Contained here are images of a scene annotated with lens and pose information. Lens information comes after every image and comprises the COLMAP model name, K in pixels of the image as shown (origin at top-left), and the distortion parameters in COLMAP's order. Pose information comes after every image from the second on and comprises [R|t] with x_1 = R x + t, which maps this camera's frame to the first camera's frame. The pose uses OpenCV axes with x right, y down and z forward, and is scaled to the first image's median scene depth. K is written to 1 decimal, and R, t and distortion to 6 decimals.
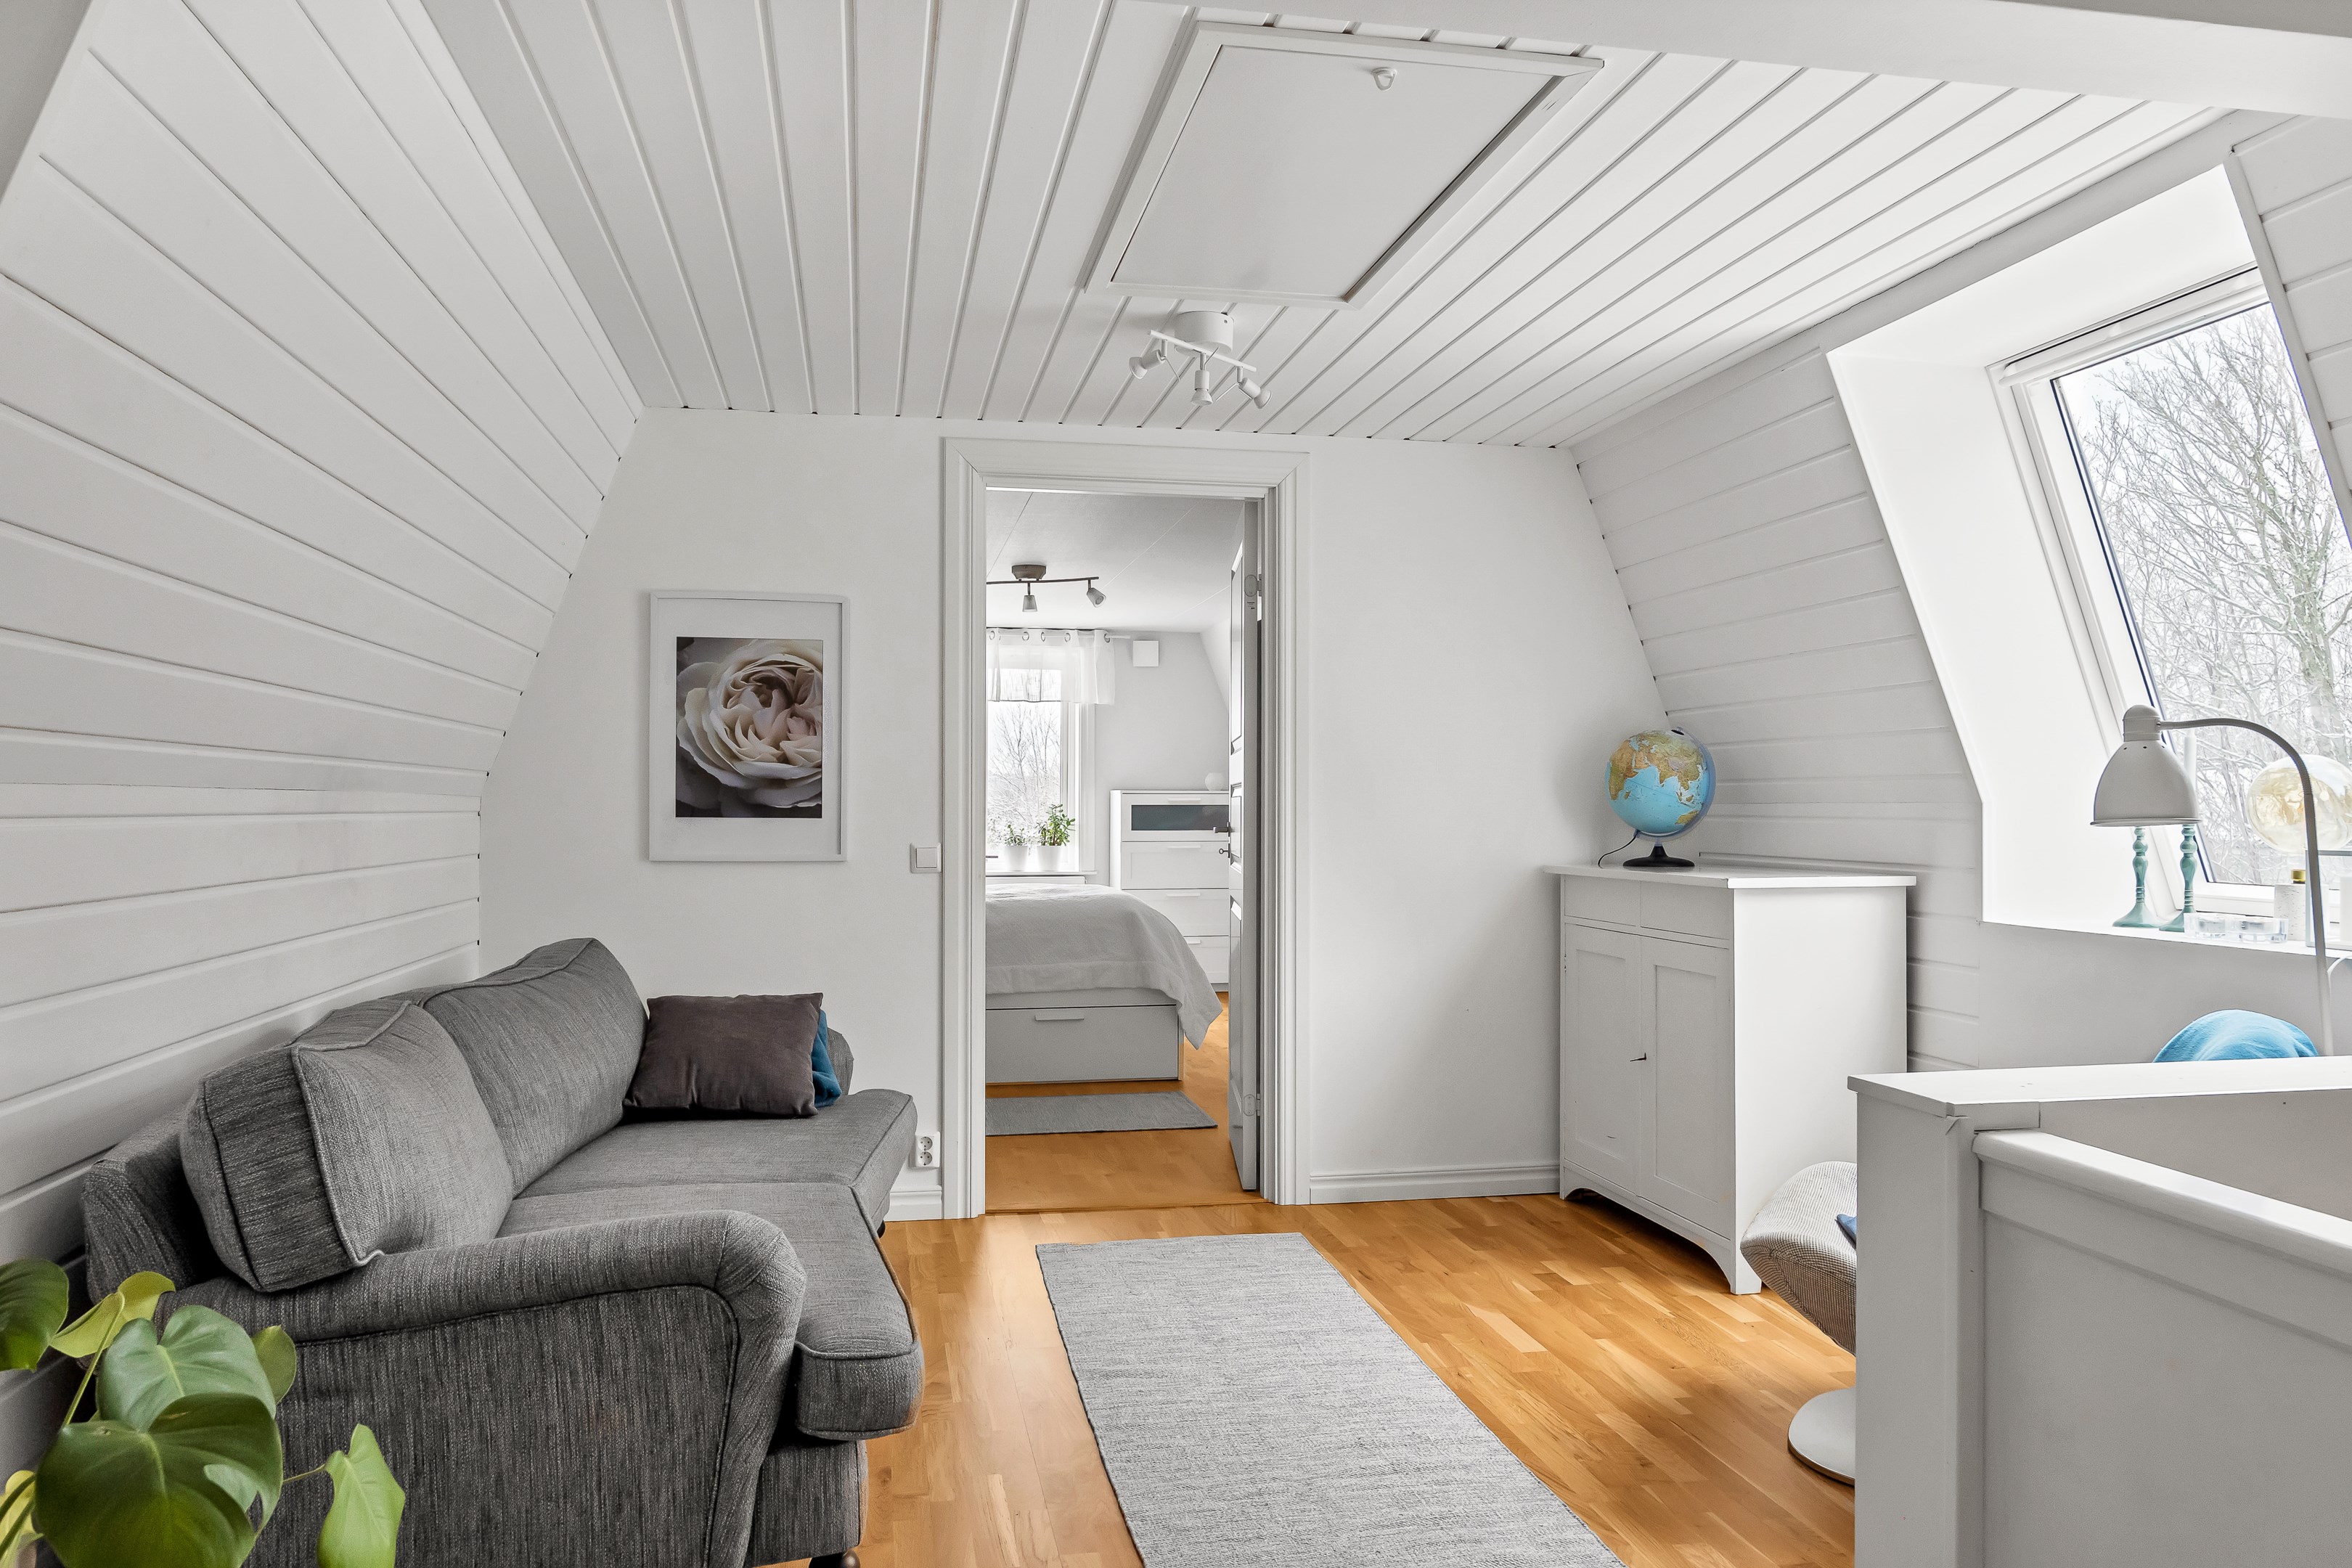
lens RADIAL K [[1672.2, 0, 1177.5], [0, 1672.2, 794.7], [0, 0, 1]] dist [-0.004963, -0.001286]
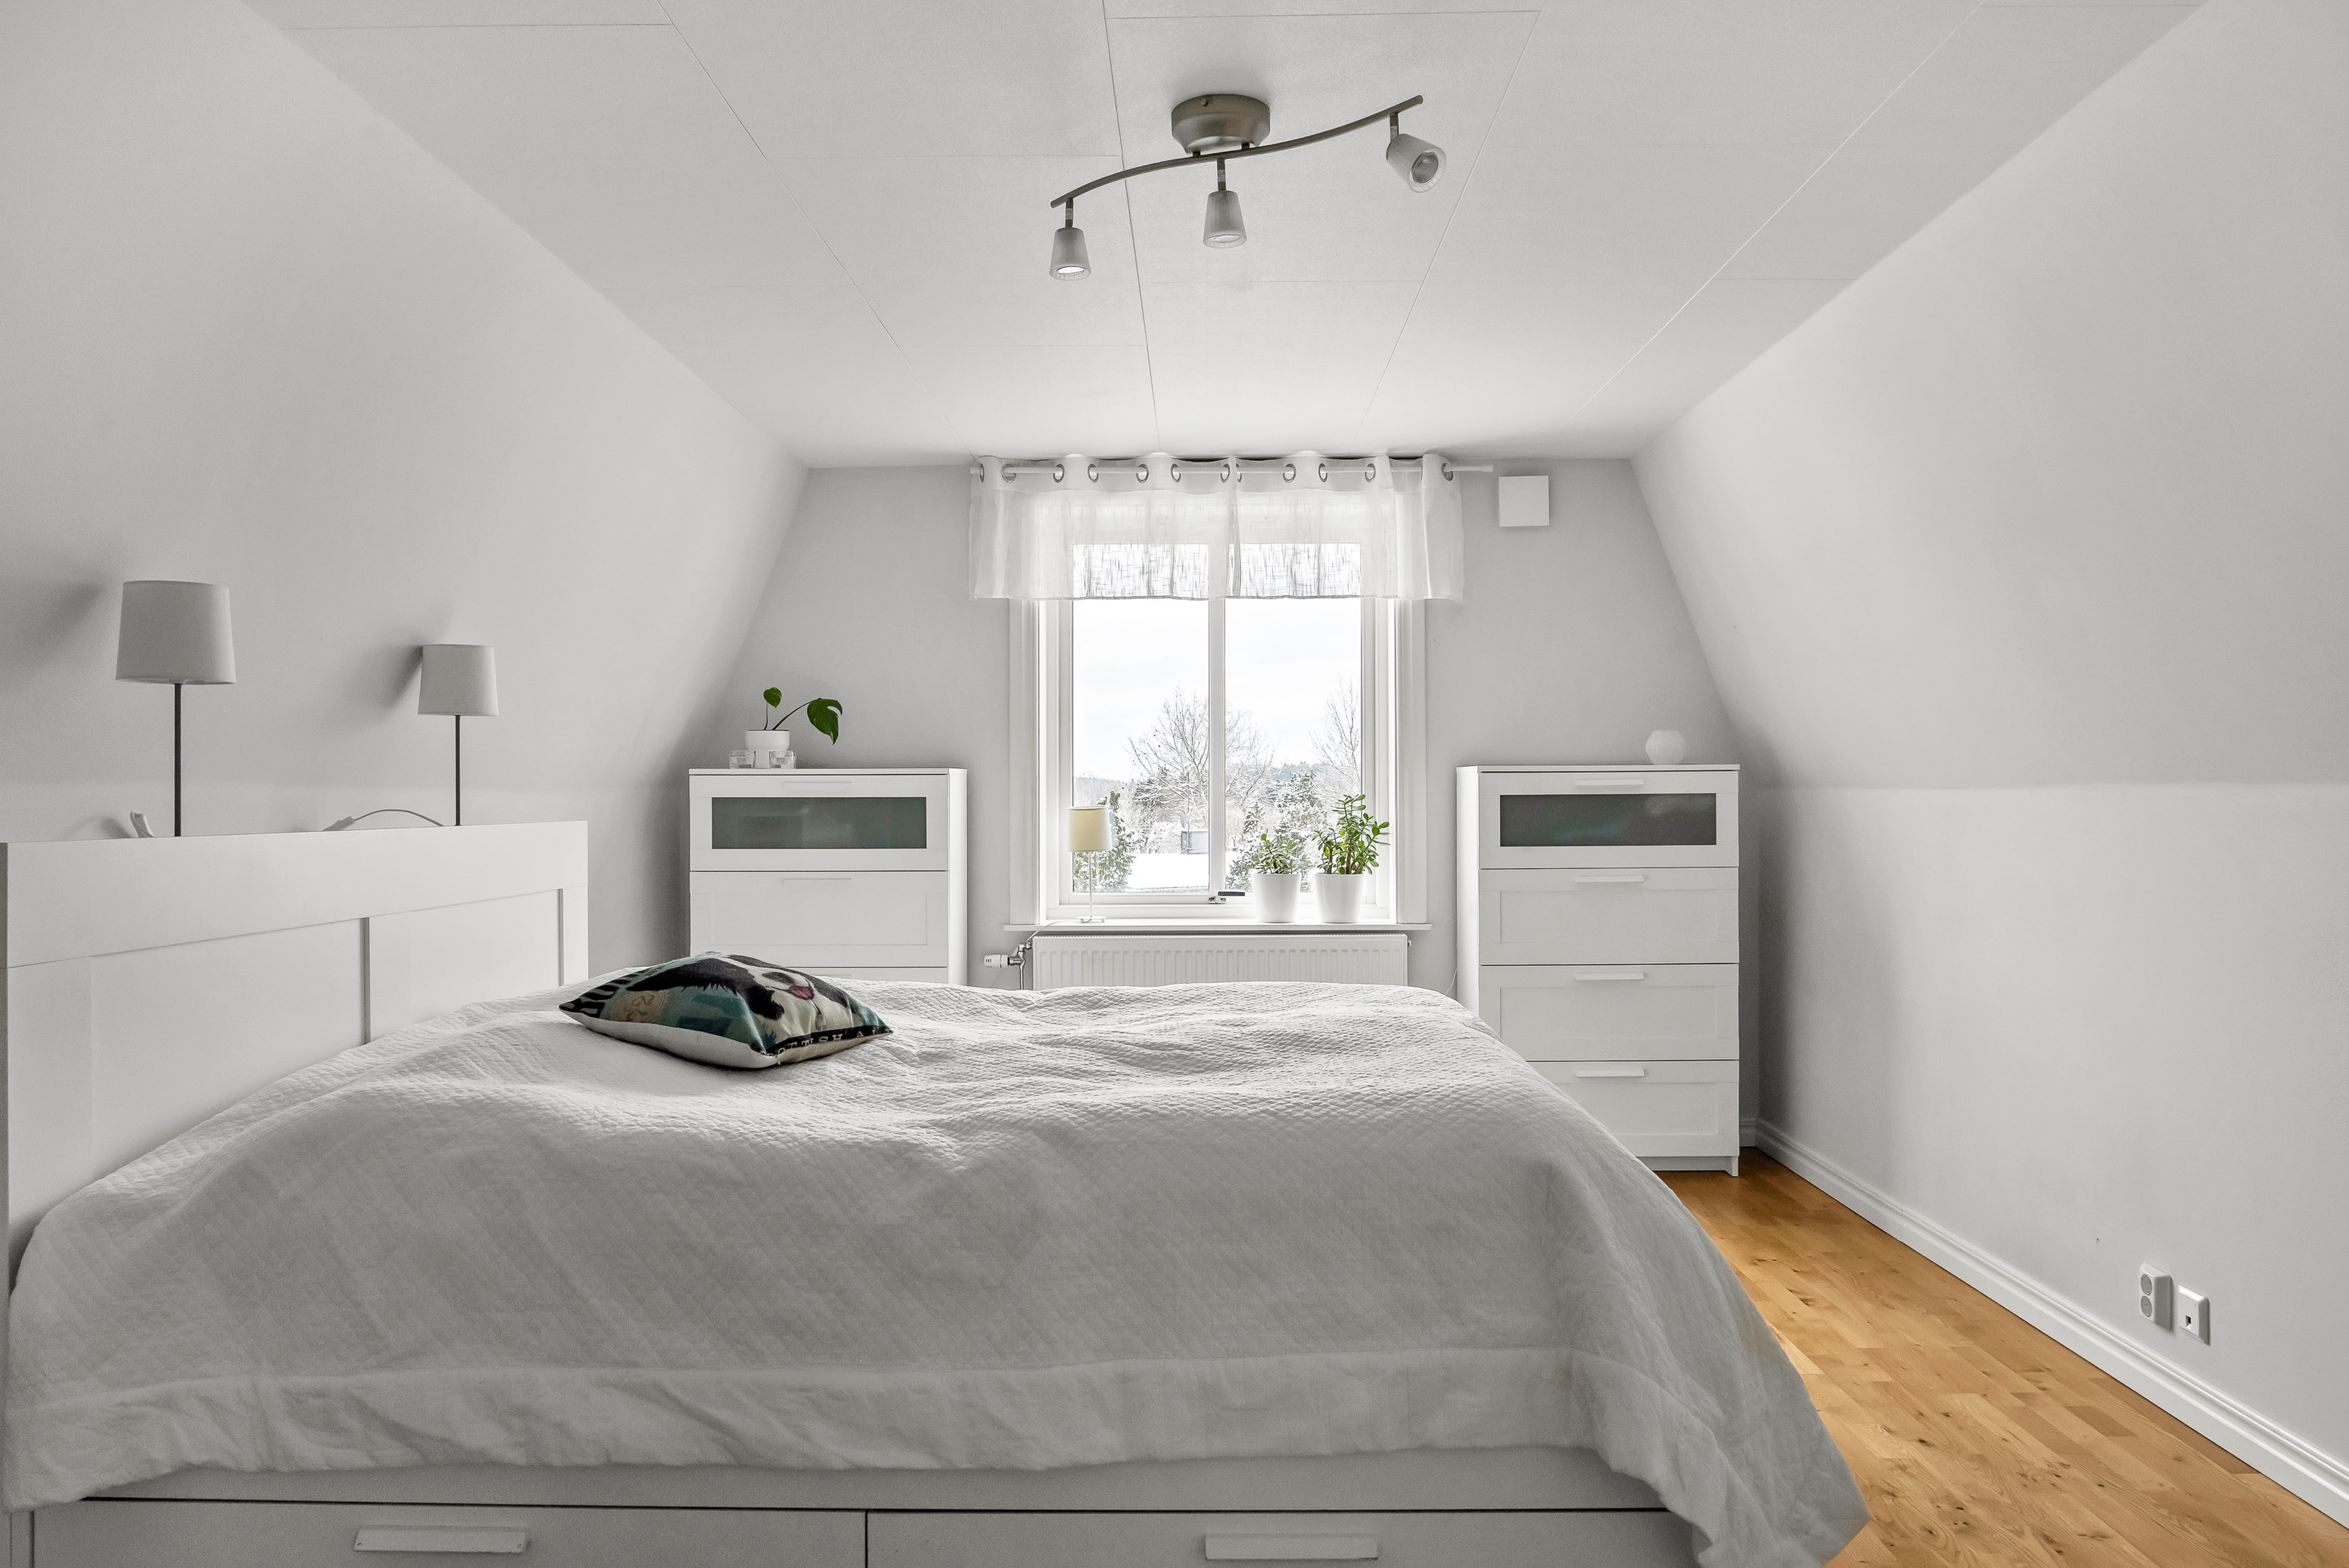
lens RADIAL K [[1697.1, 0, 1174.5], [0, 1697.1, 784.0], [0, 0, 1]] dist [-0.065858, -0.000150]
pose [[0.979924, -0.007861, -0.199216, -0.049882], [0.007639, 0.999969, -0.001881, 0.007006], [0.199225, 0.000321, 0.979954, 1.101515]]
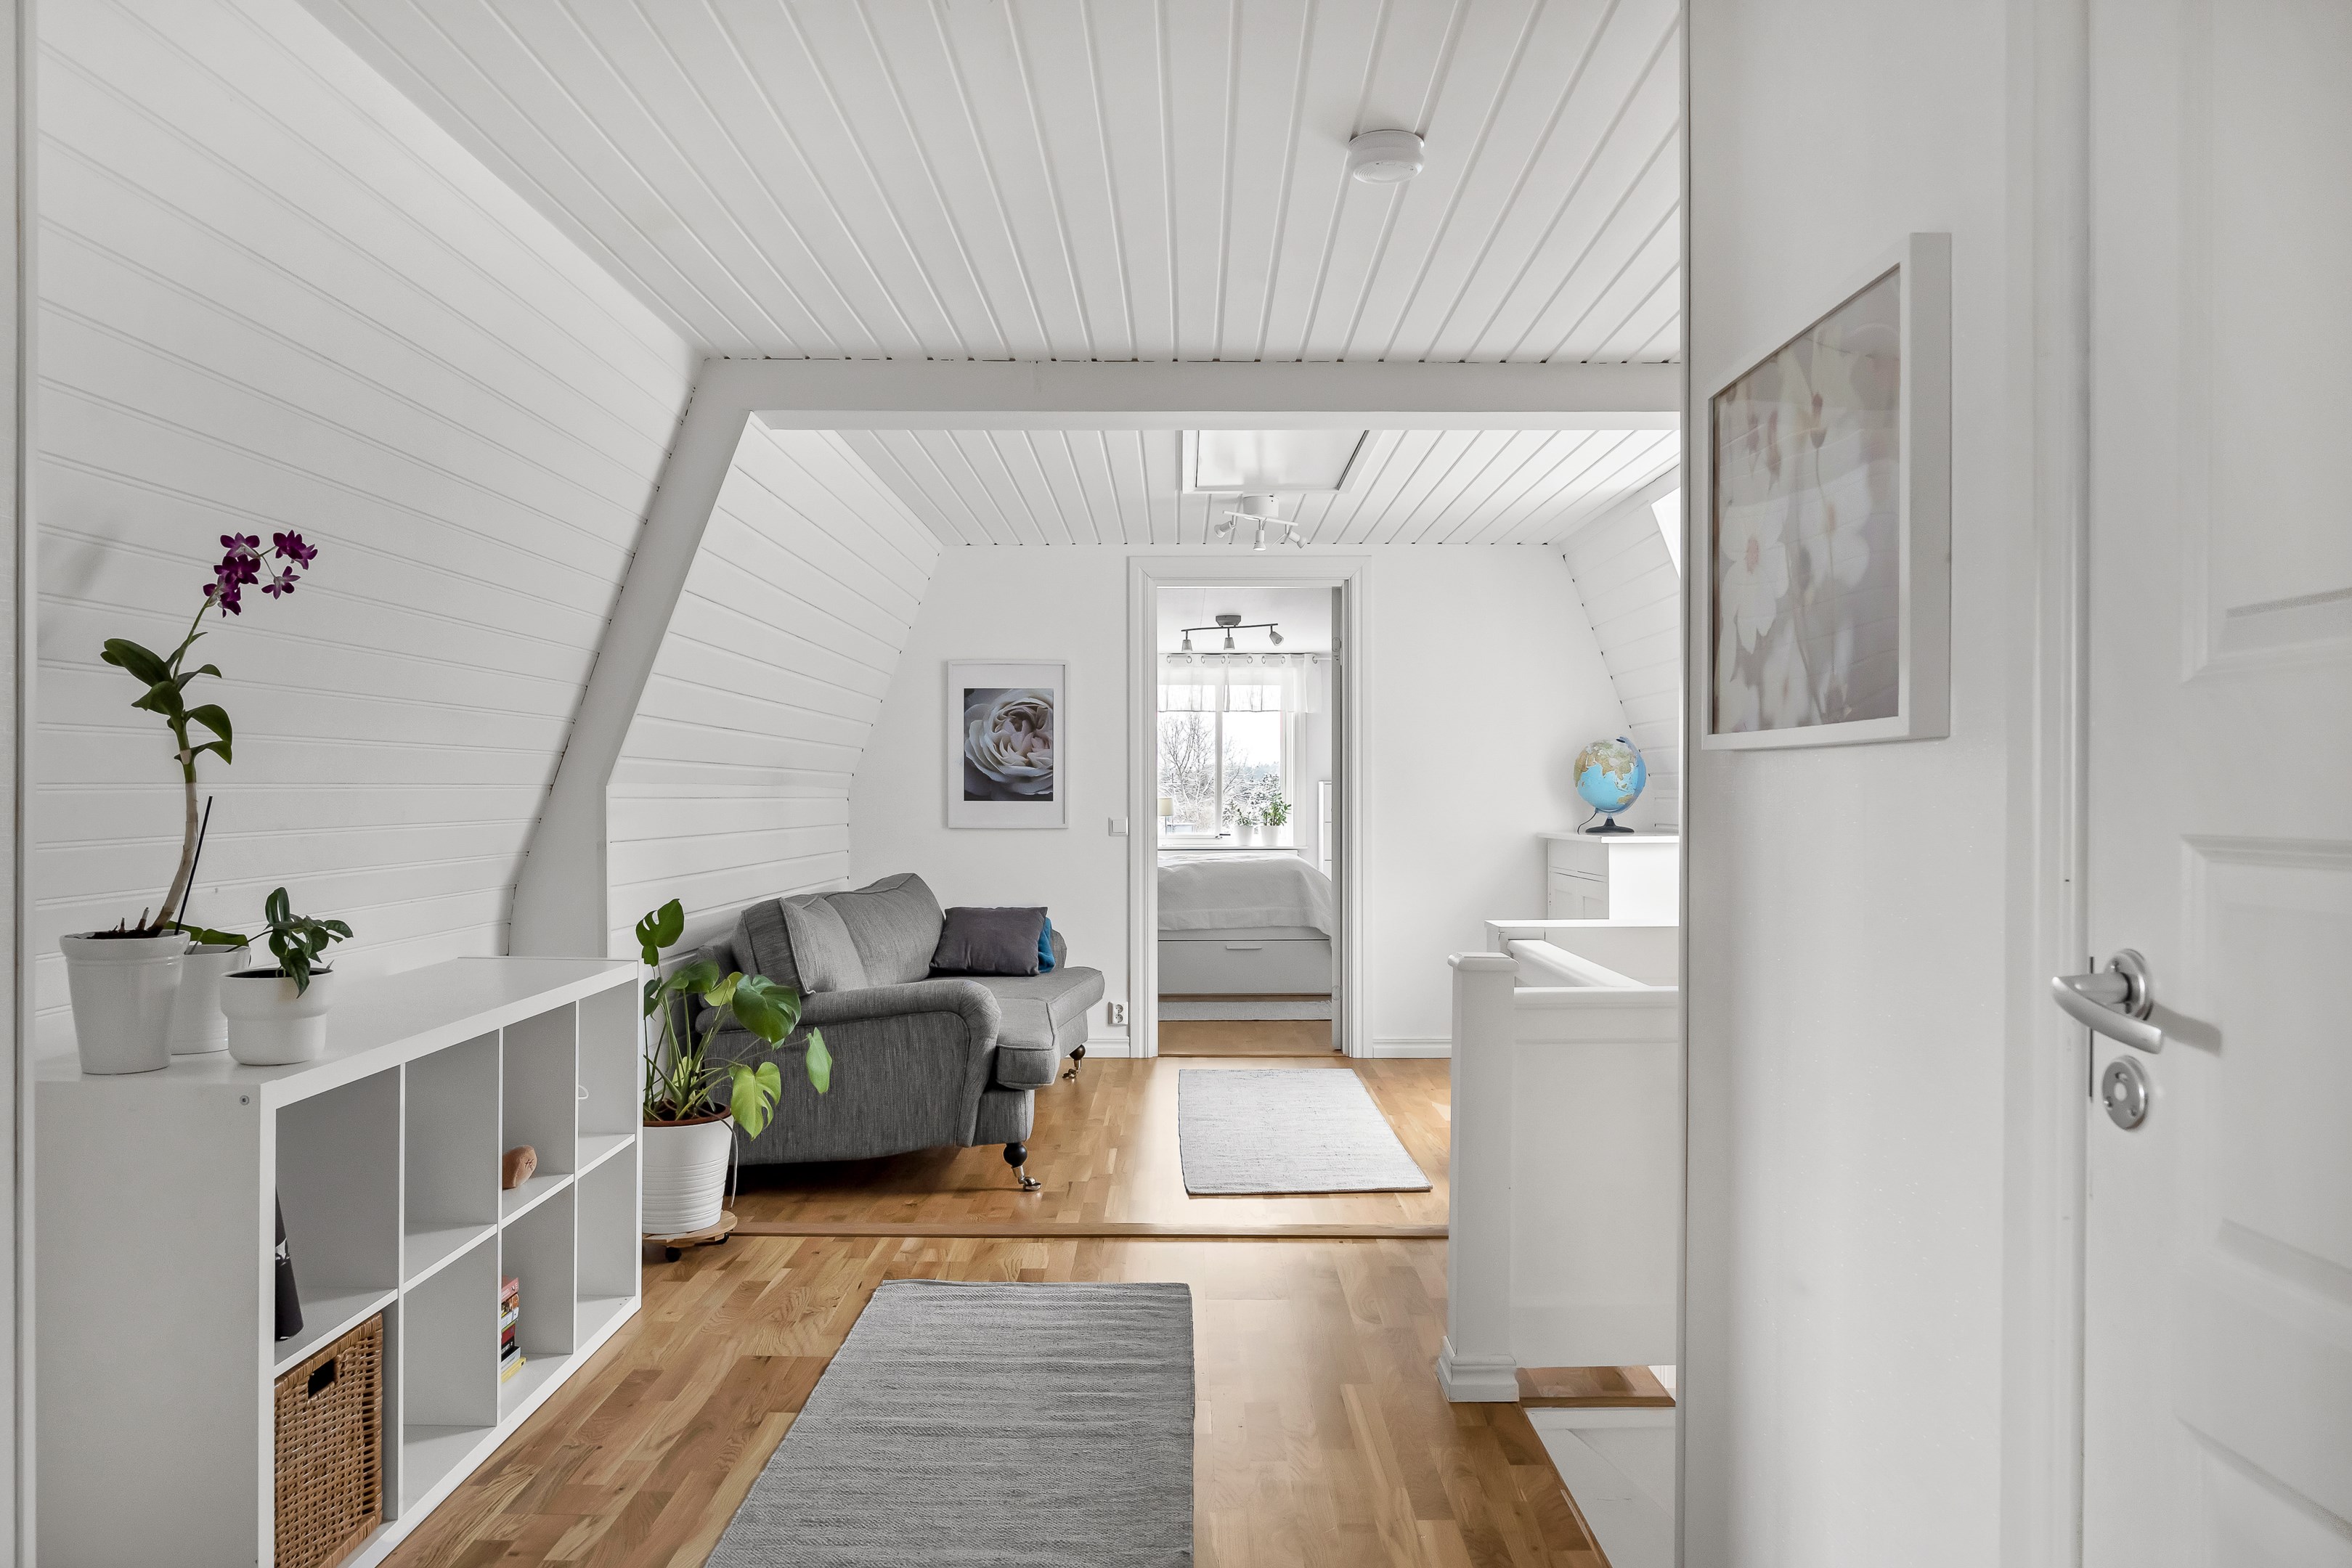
lens RADIAL K [[1609.2, 0, 1176.0], [0, 1609.2, 784.0], [0, 0, 1]] dist [0.000432, 0.000016]
pose [[0.982571, -0.005159, -0.185816, 0.184962], [0.005053, 0.999987, -0.001047, 0.000003], [0.185818, 0.000089, 0.982584, -0.475102]]
